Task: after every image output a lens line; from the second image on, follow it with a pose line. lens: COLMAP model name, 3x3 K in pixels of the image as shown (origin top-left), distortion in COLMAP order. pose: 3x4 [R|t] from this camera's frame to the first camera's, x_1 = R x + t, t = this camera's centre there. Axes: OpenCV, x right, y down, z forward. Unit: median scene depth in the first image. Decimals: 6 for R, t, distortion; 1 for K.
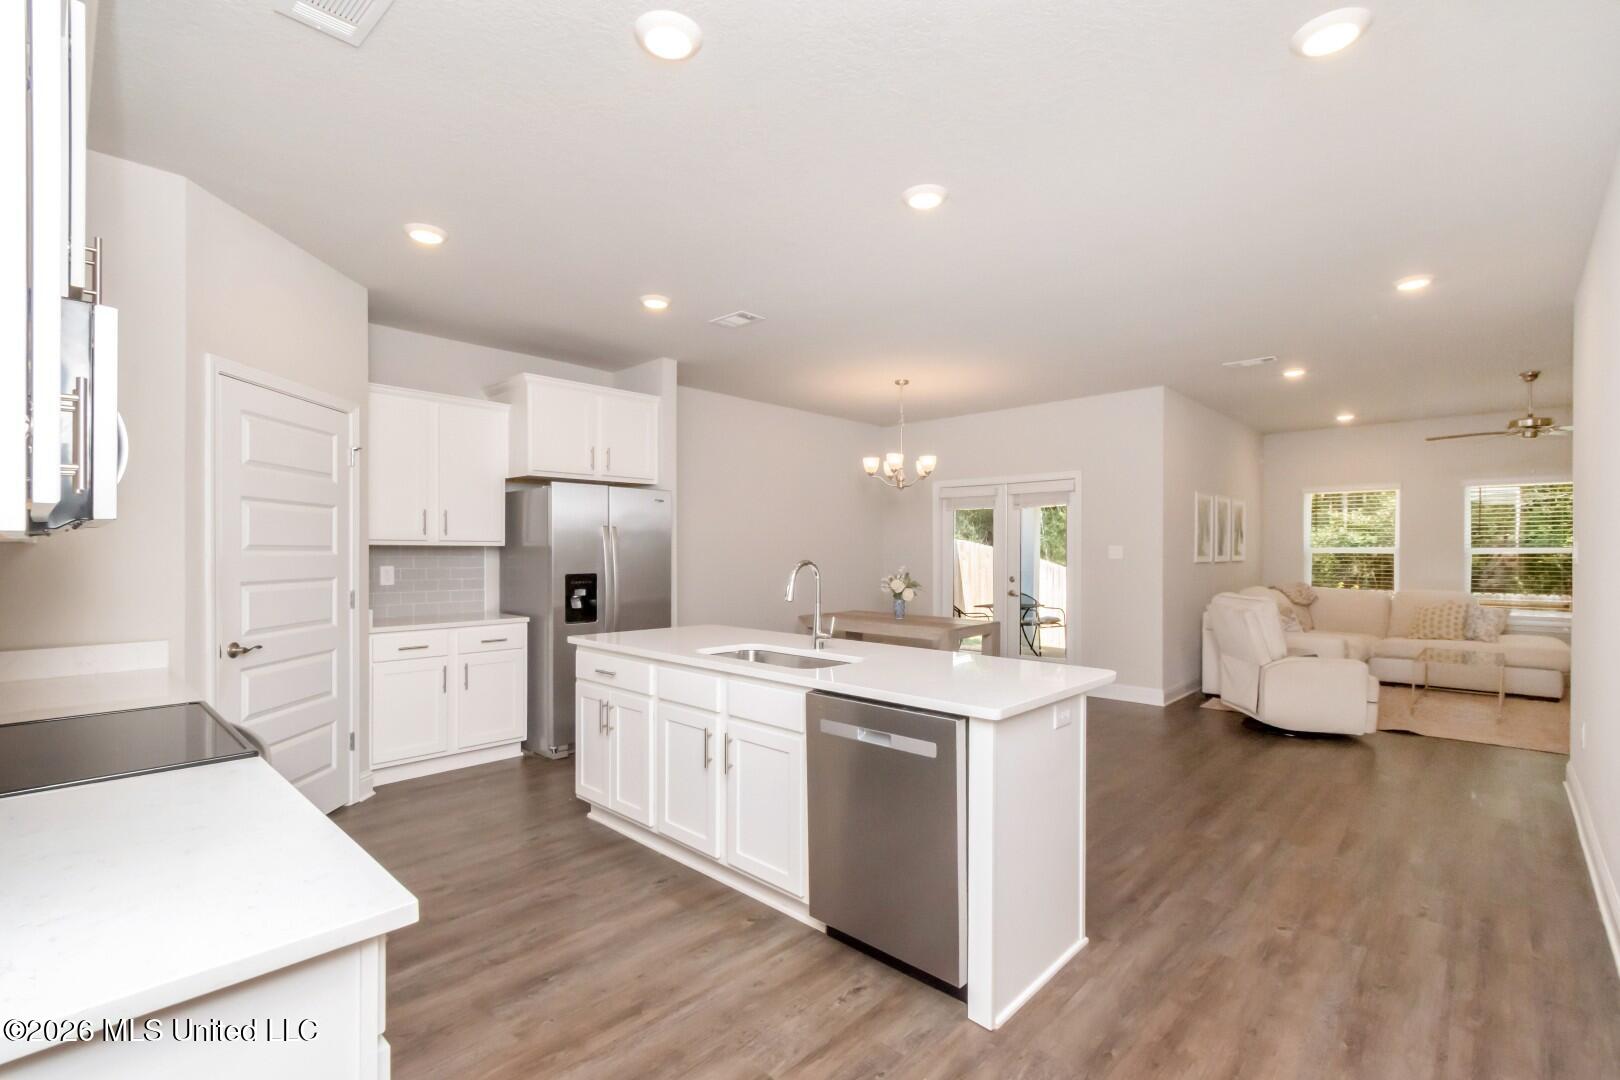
lens RADIAL K [[731.9, 0, 805.7], [0, 731.9, 549.1], [0, 0, 1]] dist [0.002234, 0.000523]
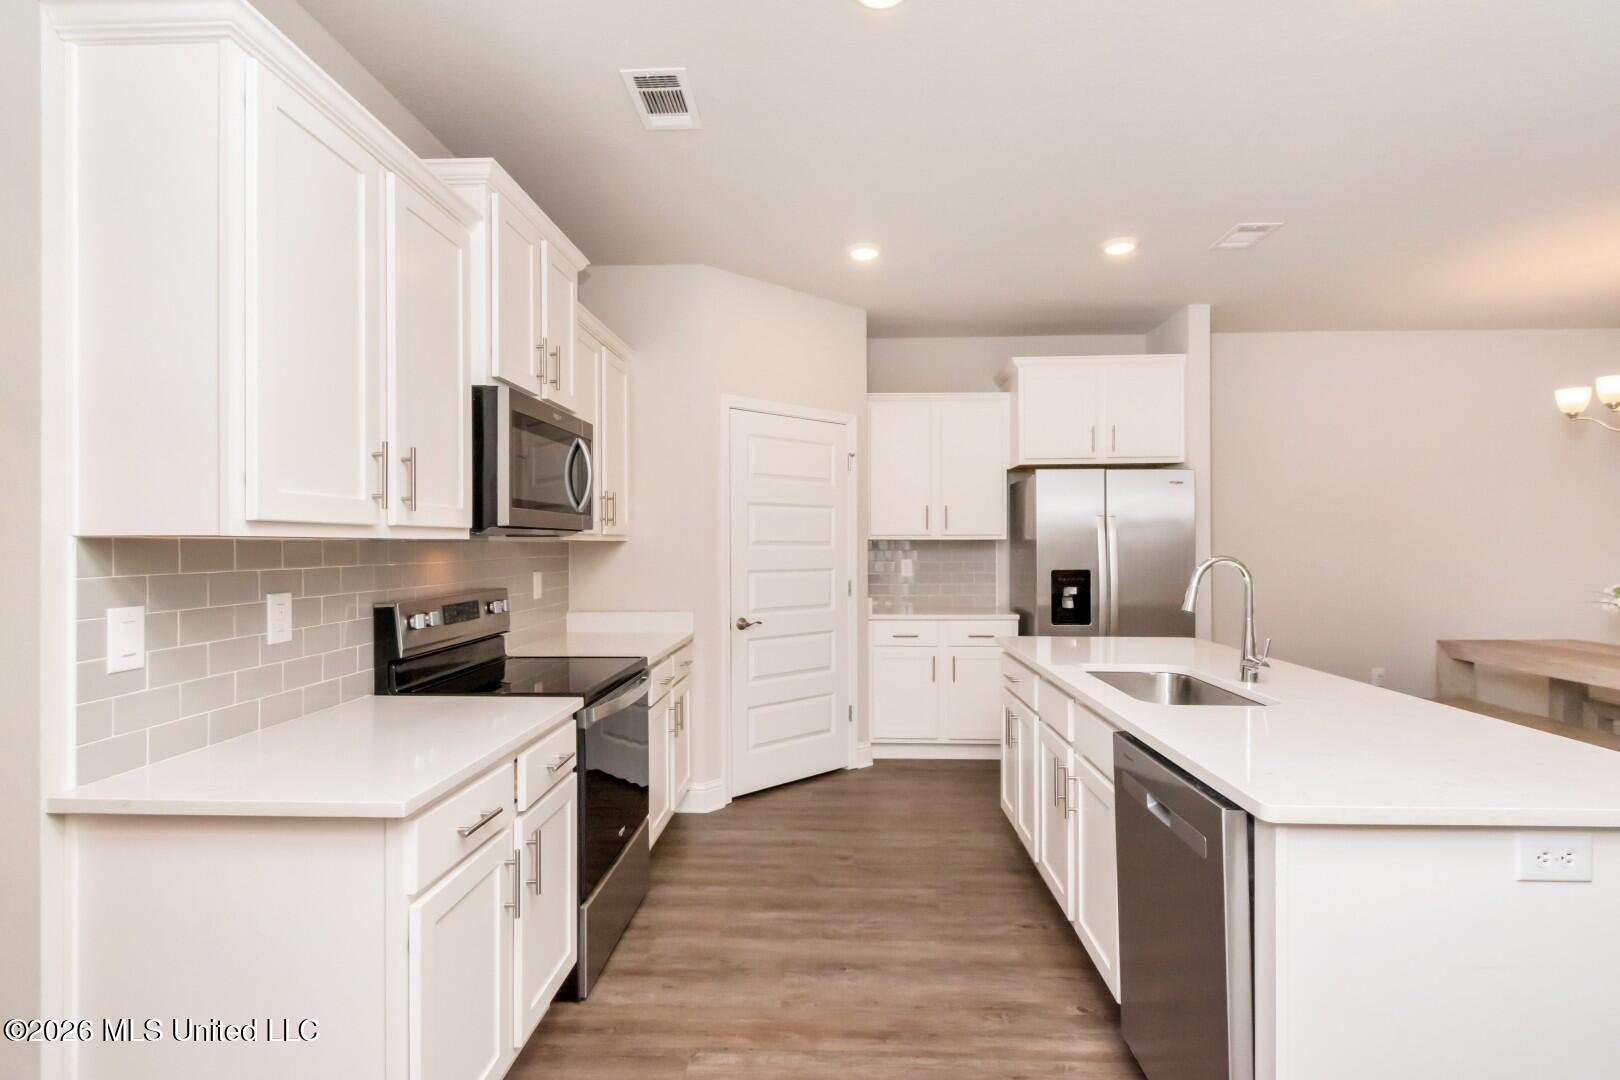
lens RADIAL K [[790.1, 0, 806.7], [0, 790.1, 543.0], [0, 0, 1]] dist [-0.014581, 0.000583]
pose [[0.649866, -0.005994, -0.760025, 0.255693], [0.007011, 0.999974, -0.001892, 0.000688], [0.760016, -0.004099, 0.649891, 0.149482]]
